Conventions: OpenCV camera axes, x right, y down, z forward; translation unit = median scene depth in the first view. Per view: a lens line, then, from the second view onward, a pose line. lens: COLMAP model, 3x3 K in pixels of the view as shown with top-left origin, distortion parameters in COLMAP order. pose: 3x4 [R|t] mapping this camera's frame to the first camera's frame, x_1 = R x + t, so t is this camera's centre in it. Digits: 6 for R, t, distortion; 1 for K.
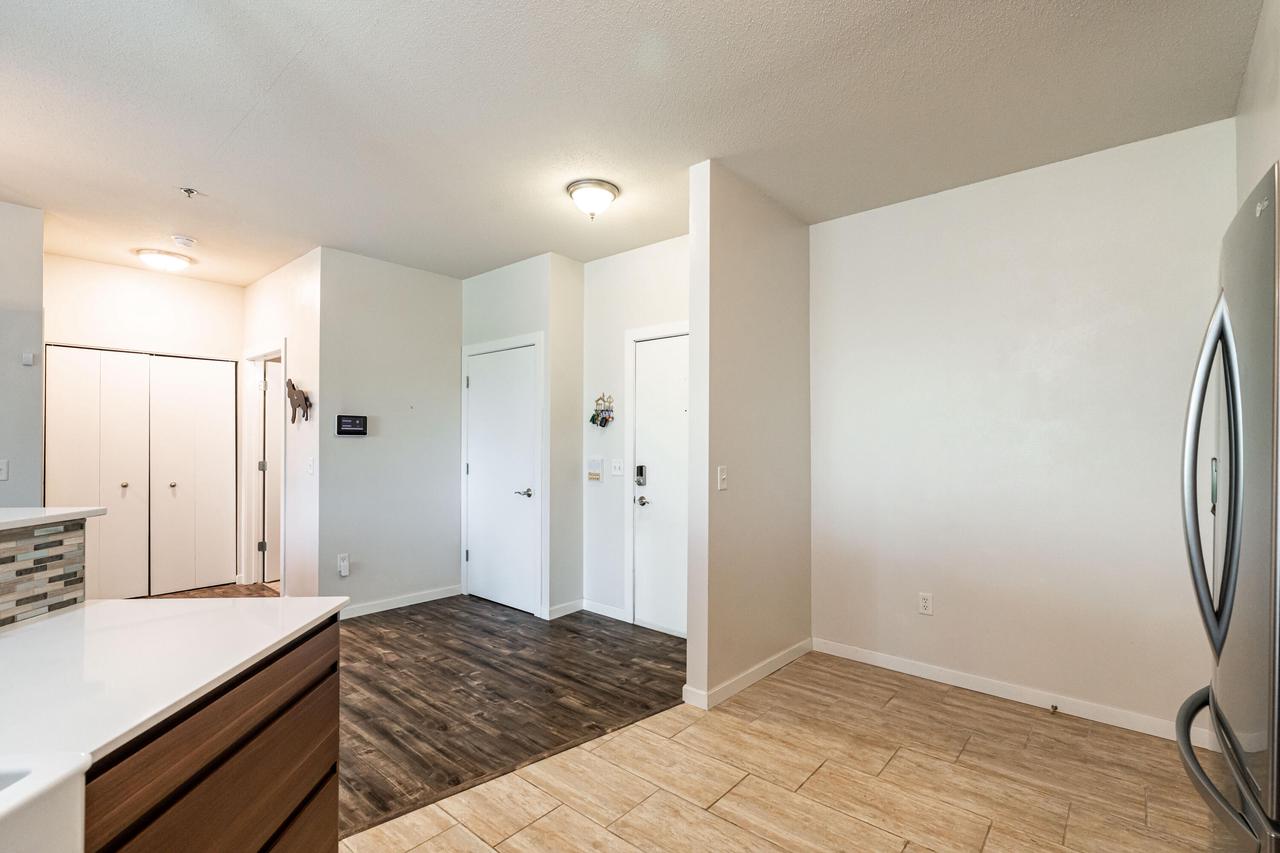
lens RADIAL K [[574.3, 0, 678.7], [0, 574.3, 441.0], [0, 0, 1]] dist [-0.010527, 0.003517]
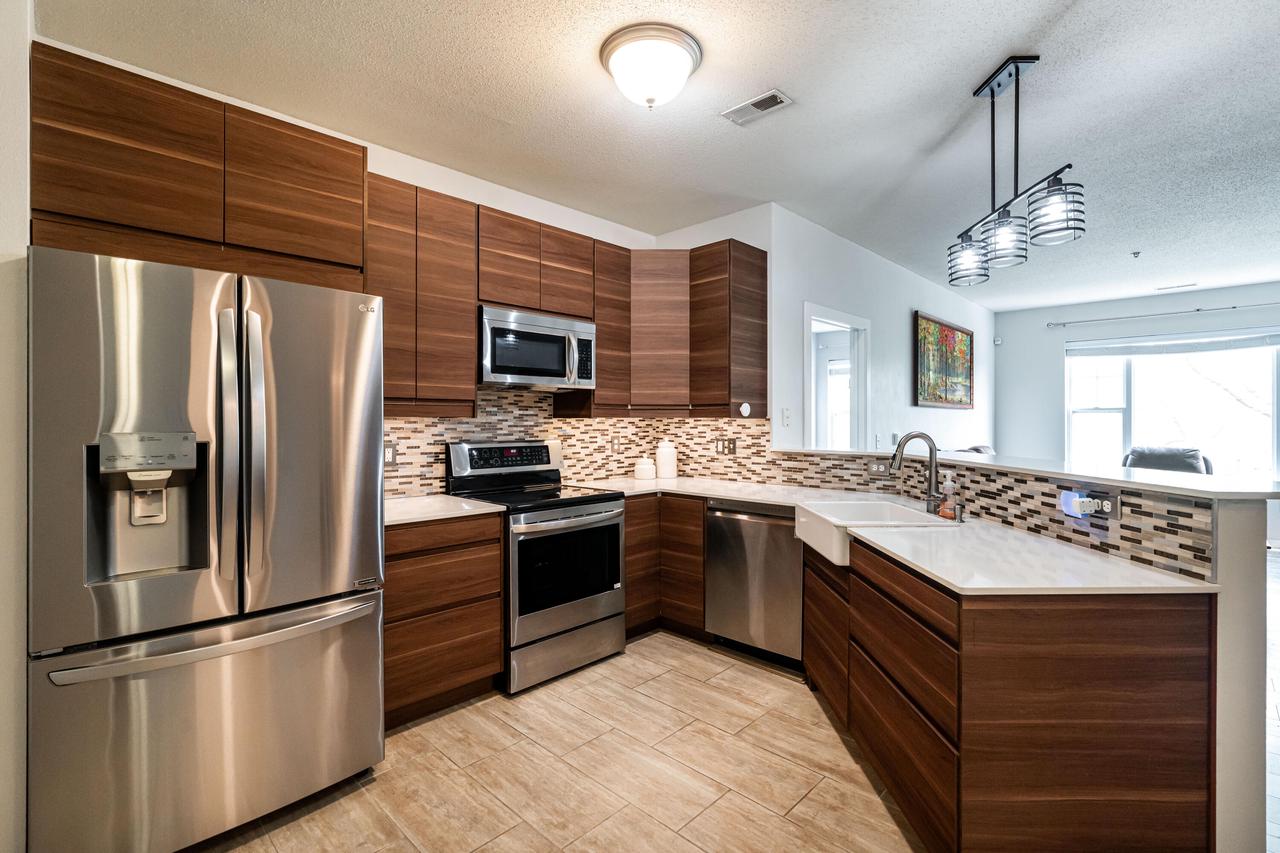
lens RADIAL K [[574.3, 0, 665.7], [0, 574.3, 424.8], [0, 0, 1]] dist [-0.010527, 0.003517]
pose [[-0.997373, -0.002010, 0.072410, -0.092469], [-0.001346, 0.999957, 0.009212, -0.000157], [-0.072426, 0.009091, -0.997332, 1.095333]]
